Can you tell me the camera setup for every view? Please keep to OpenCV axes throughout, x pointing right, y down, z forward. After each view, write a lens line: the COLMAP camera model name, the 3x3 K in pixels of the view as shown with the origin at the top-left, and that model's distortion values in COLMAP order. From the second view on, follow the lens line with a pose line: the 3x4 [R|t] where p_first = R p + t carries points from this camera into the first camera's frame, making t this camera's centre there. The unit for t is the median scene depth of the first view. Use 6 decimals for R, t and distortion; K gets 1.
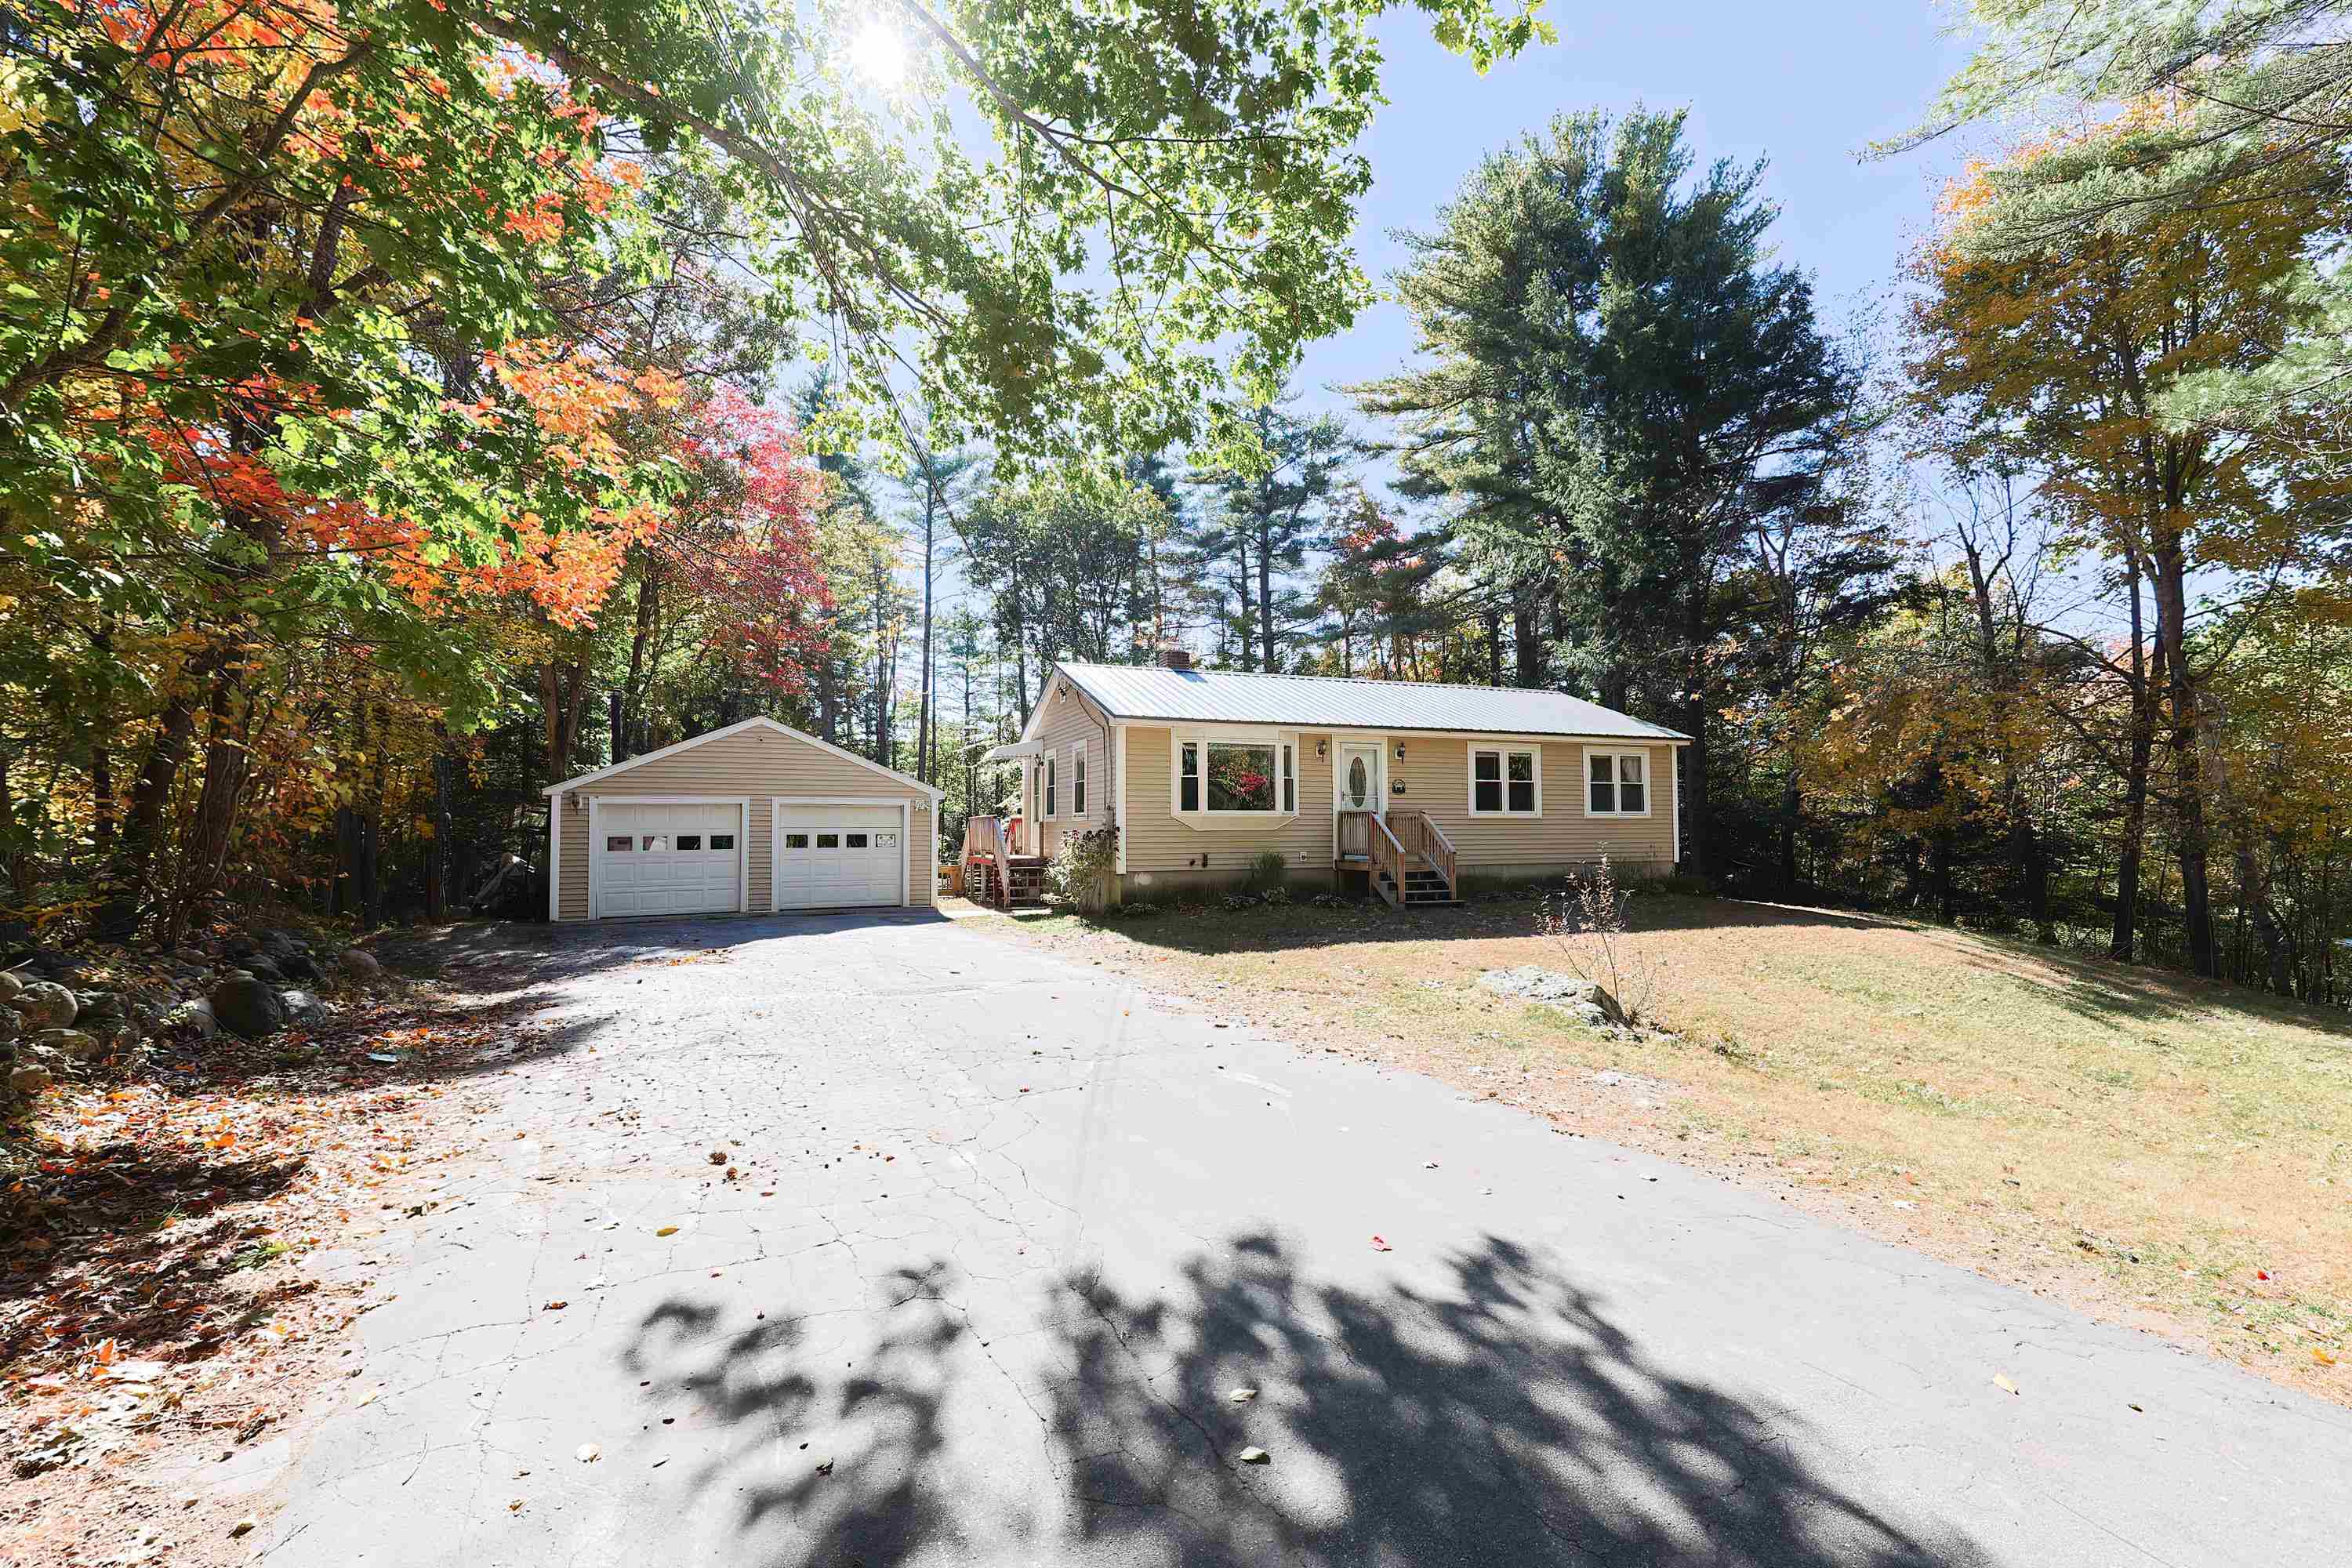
lens RADIAL K [[1000.4, 0, 1167.2], [0, 1000.4, 789.3], [0, 0, 1]] dist [0.020375, 0.000671]
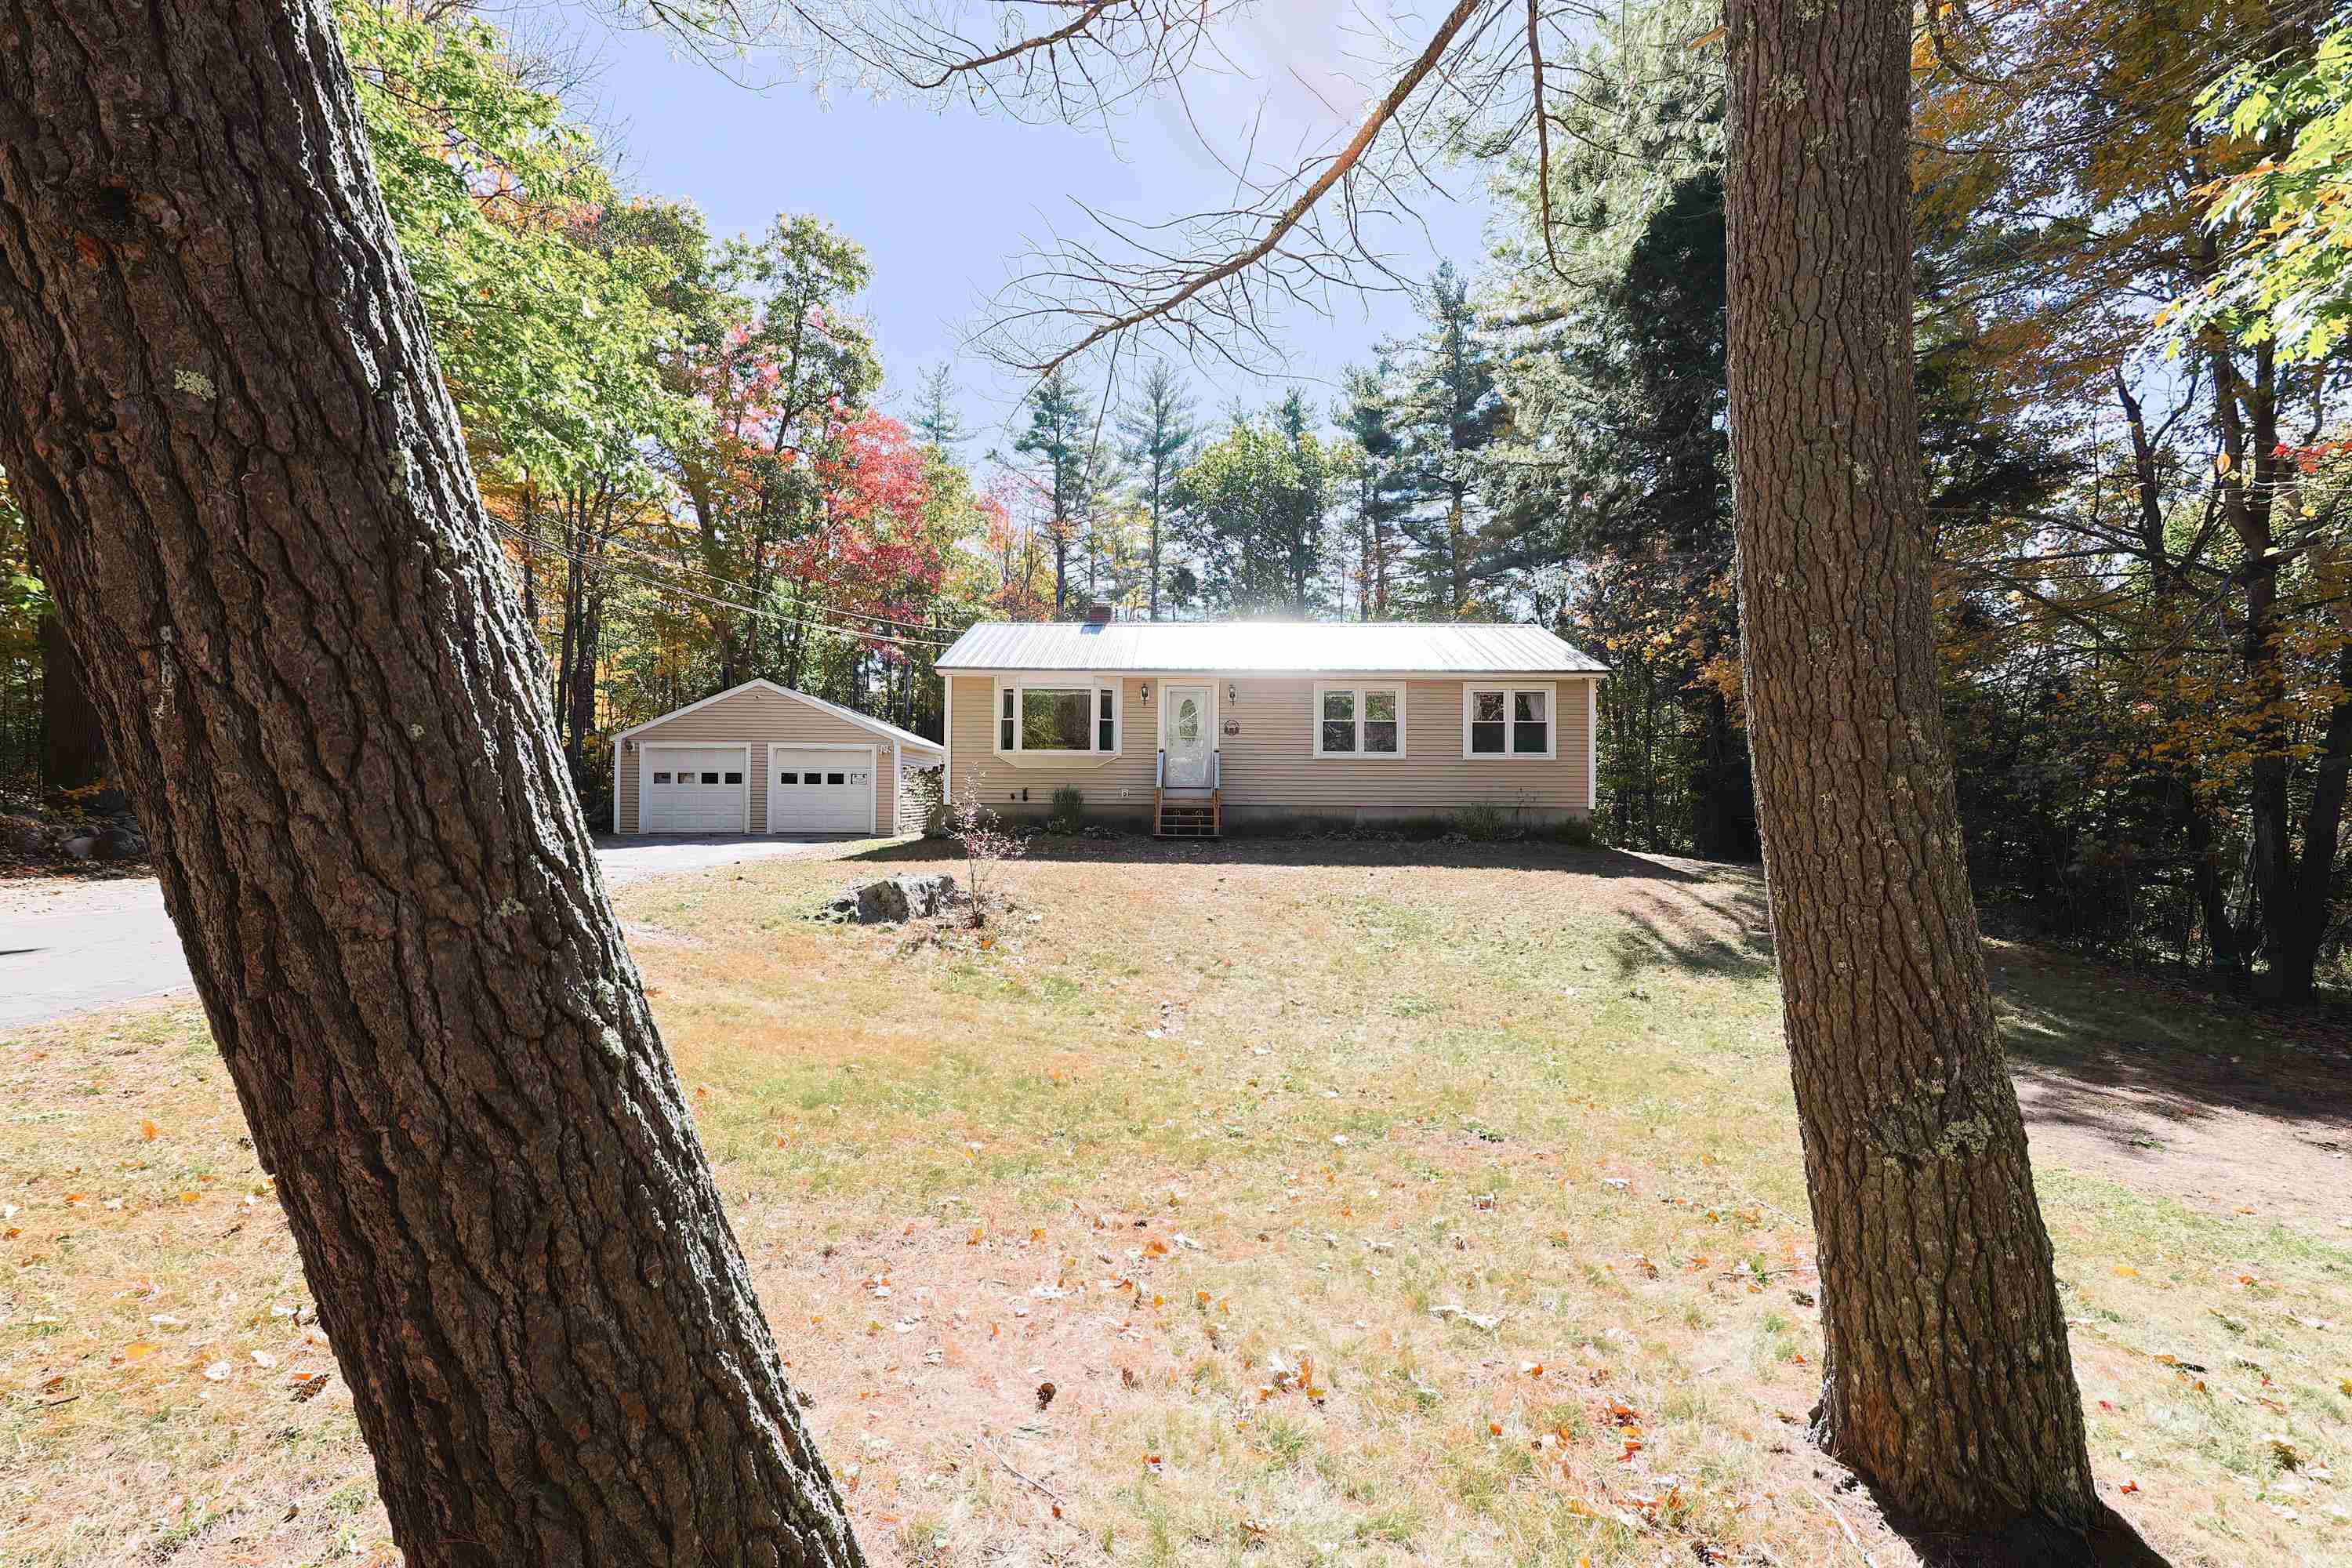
lens RADIAL K [[1000.4, 0, 1167.2], [0, 1000.4, 789.3], [0, 0, 1]] dist [0.020375, 0.000671]
pose [[0.925220, 0.009830, -0.379304, 0.454588], [0.001889, 0.999533, 0.030513, 0.023599], [0.379427, -0.028947, 0.924769, 0.019685]]
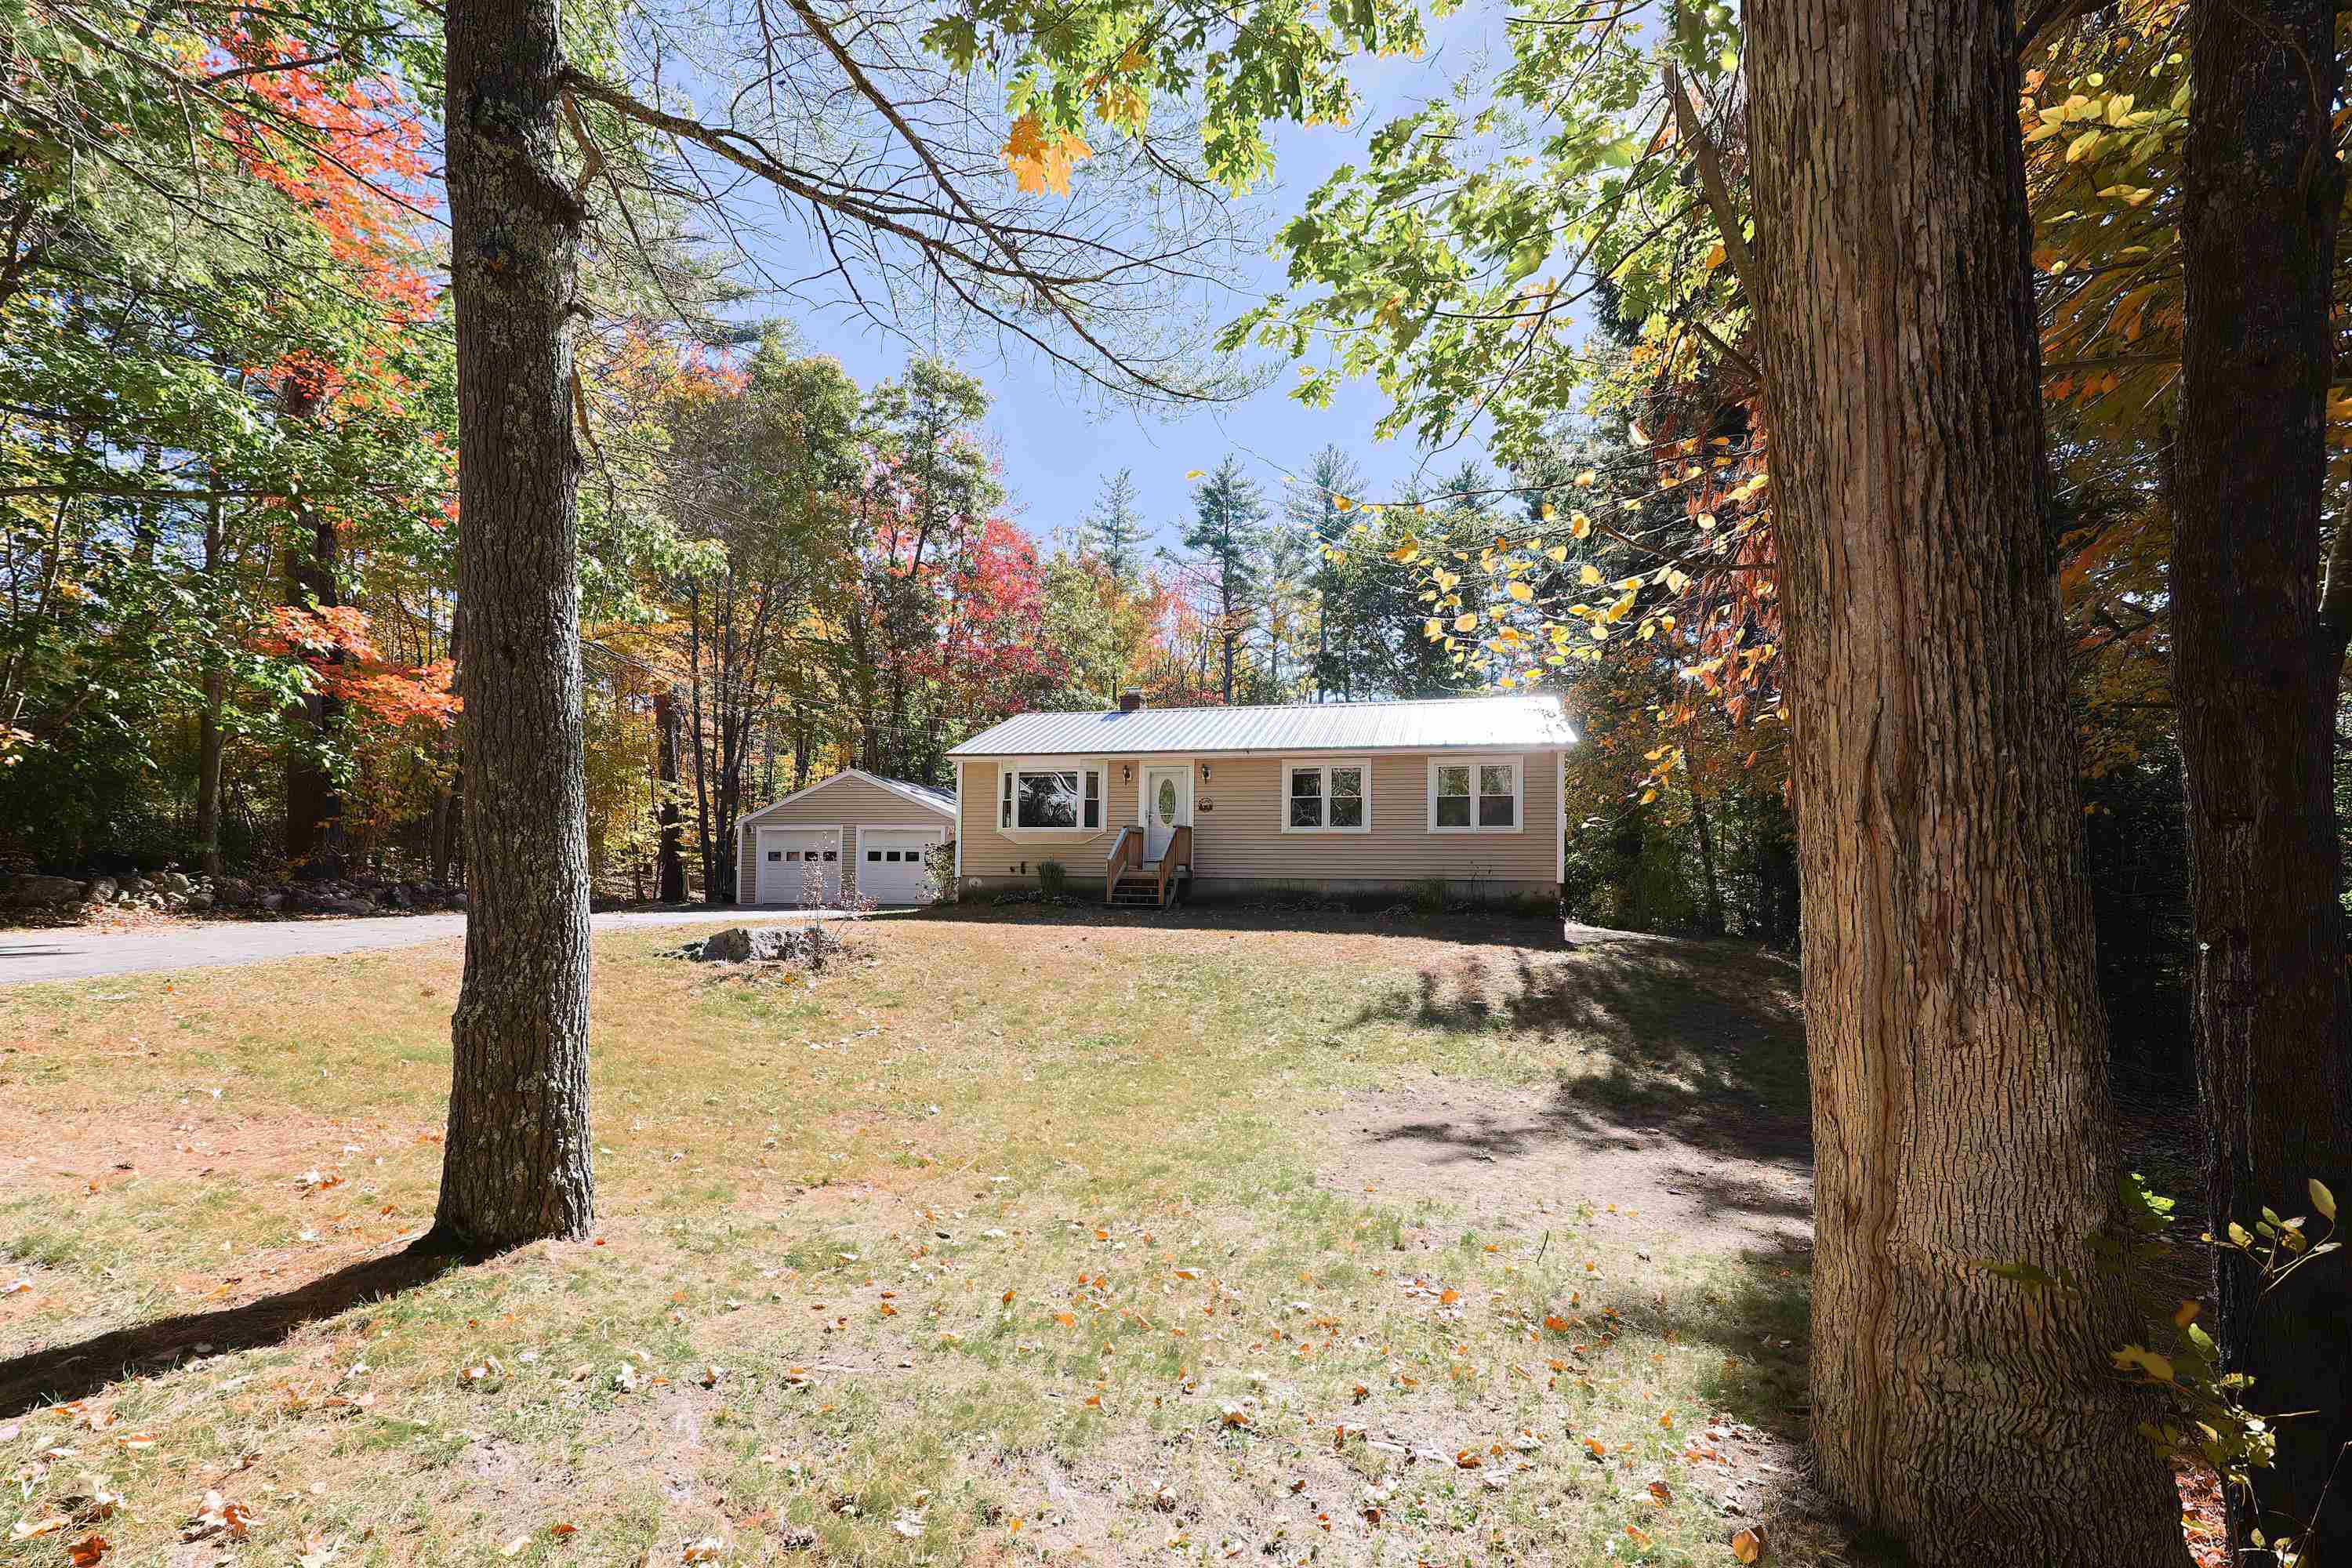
lens RADIAL K [[1018.4, 0, 1201.3], [0, 1018.4, 845.6], [0, 0, 1]] dist [0.019096, -0.000236]
pose [[0.819646, -0.006455, -0.572834, 0.696863], [0.005929, 0.999979, -0.002785, 0.036476], [0.572840, -0.001113, 0.819667, 0.077497]]
